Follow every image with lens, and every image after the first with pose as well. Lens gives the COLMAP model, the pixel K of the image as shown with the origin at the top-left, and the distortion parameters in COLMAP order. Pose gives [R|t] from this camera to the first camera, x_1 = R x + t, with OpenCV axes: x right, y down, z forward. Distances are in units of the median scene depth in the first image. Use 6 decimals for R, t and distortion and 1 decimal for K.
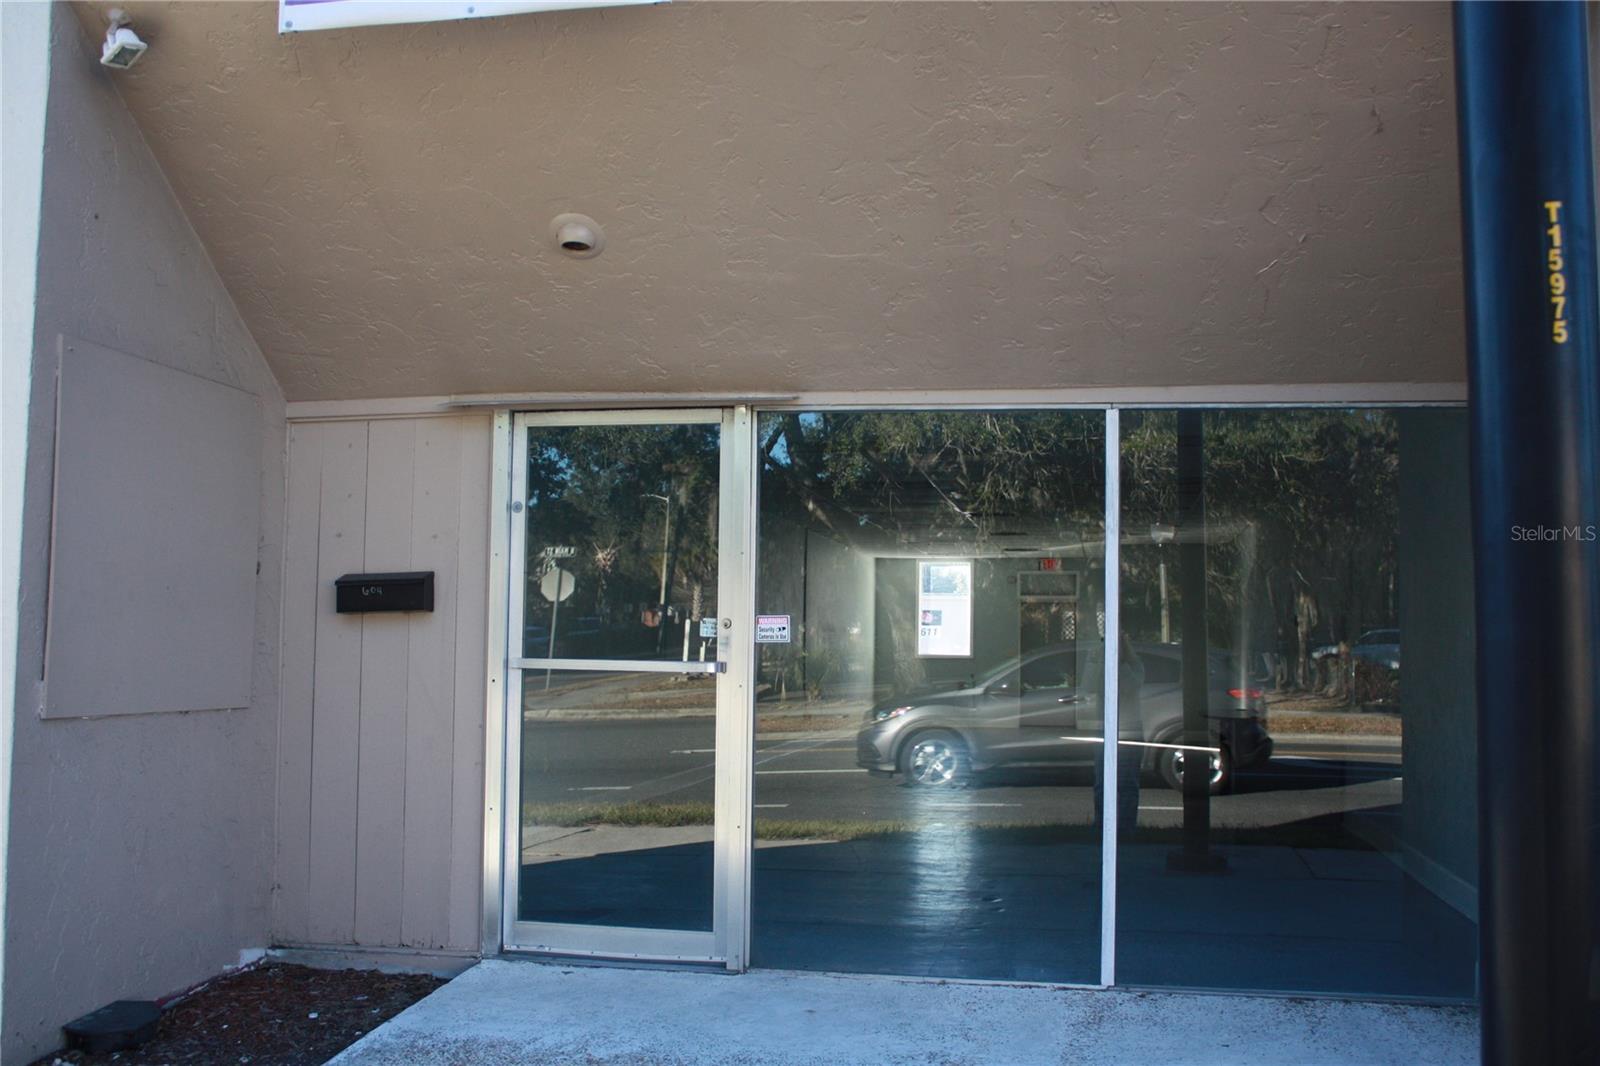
lens RADIAL K [[1522.1, 0, 807.4], [0, 1522.1, 540.9], [0, 0, 1]] dist [-0.096594, 0.000000]
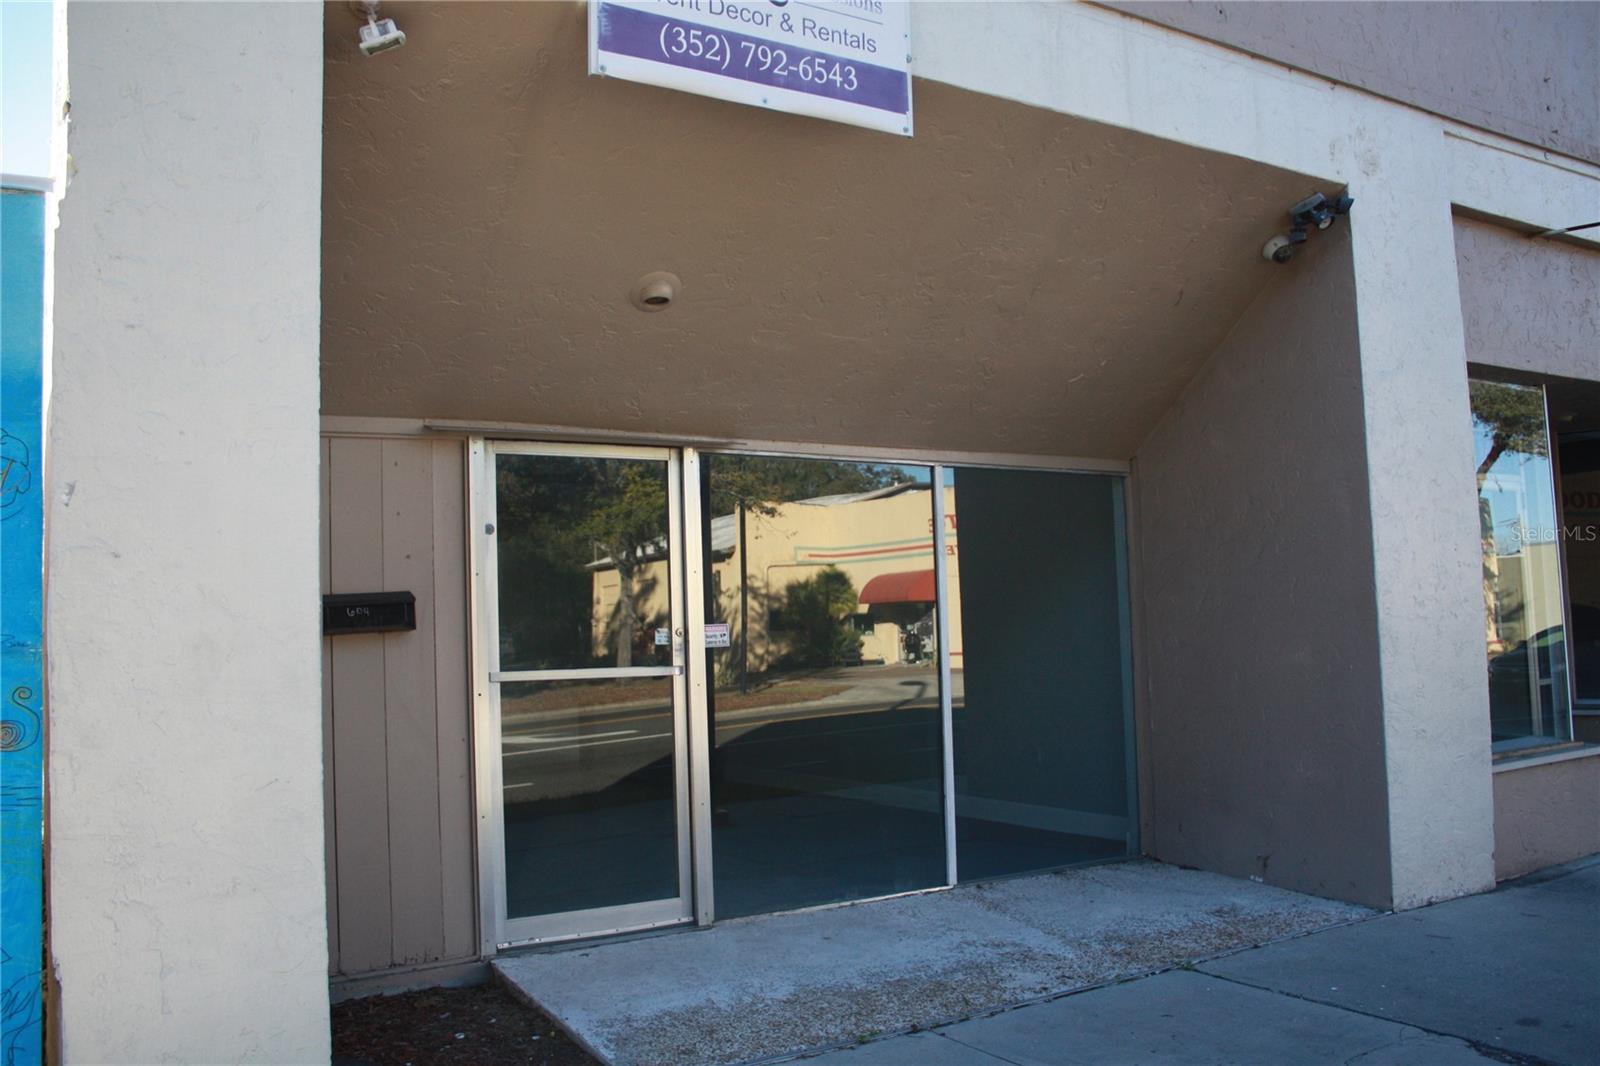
lens RADIAL K [[1335.9, 0, 799.5], [0, 1335.9, 531.8], [0, 0, 1]] dist [-0.154799, 0.132614]
pose [[0.747630, 0.015060, 0.663945, -0.662421], [-0.002289, 0.999795, -0.020101, -0.002460], [-0.664112, 0.013508, 0.747511, 0.173132]]
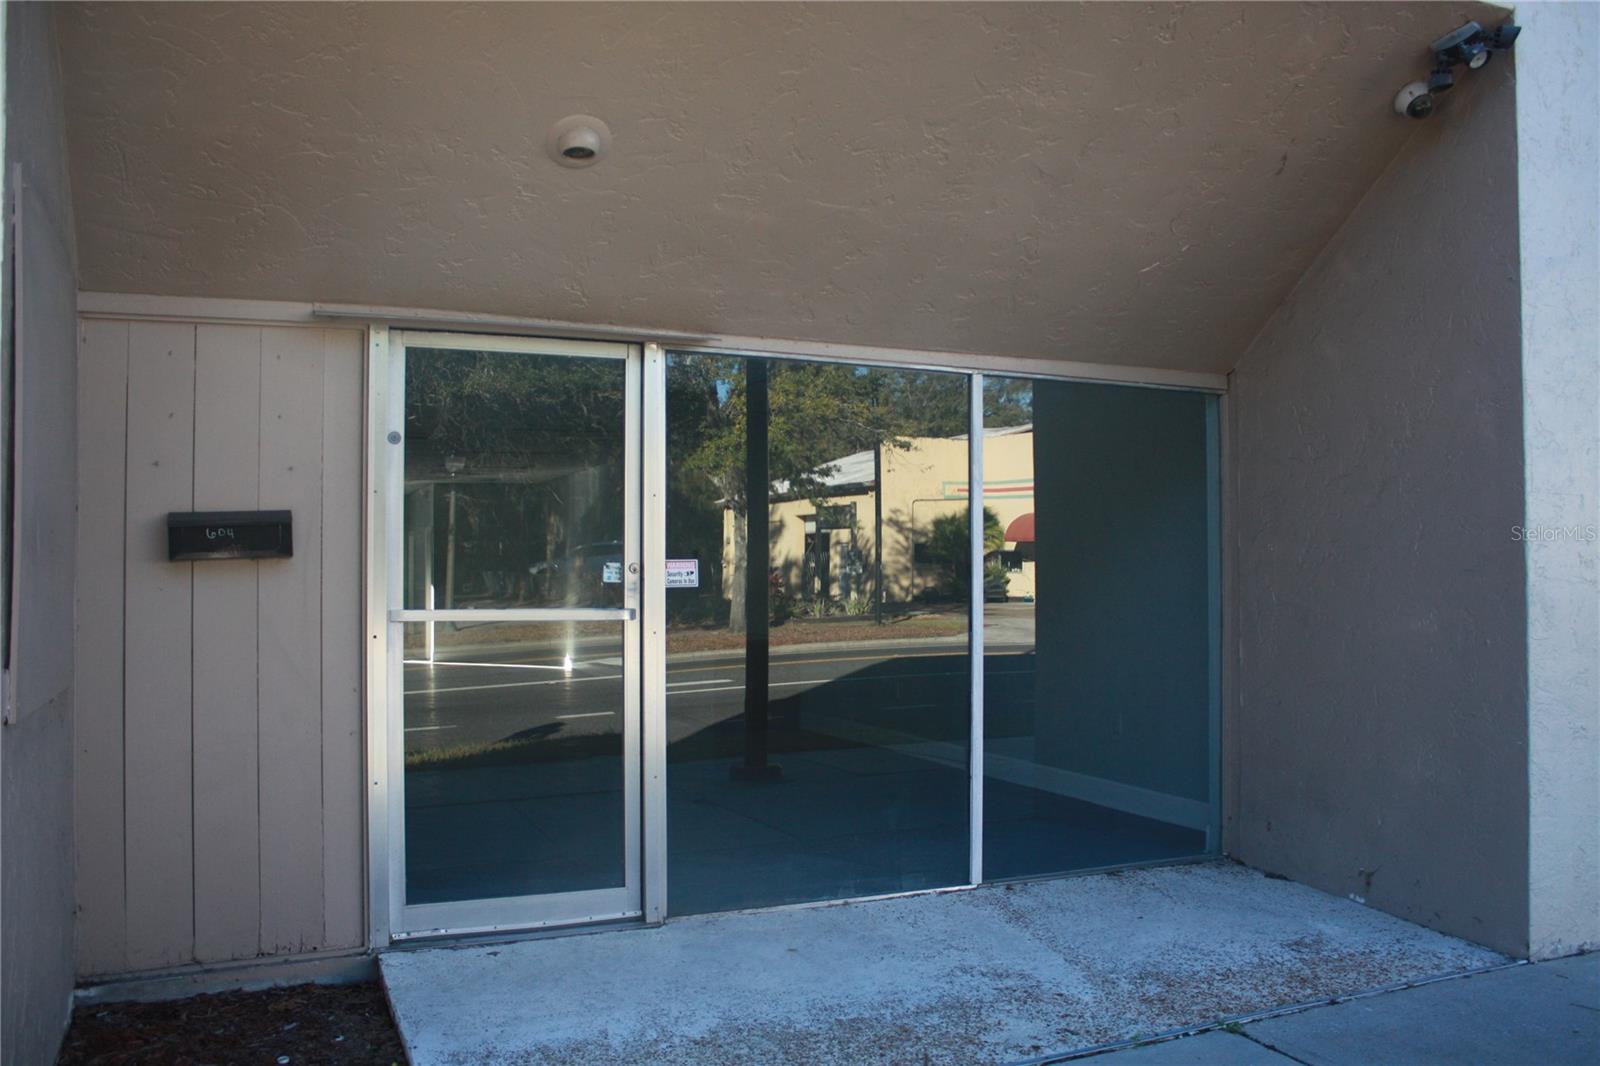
lens RADIAL K [[1335.9, 0, 801.8], [0, 1335.9, 535.5], [0, 0, 1]] dist [-0.154799, 0.132614]
pose [[0.822790, 0.002077, 0.568342, -0.443226], [-0.026400, 0.999054, 0.034569, 0.001623], [-0.567732, -0.043448, 0.822066, 0.247926]]
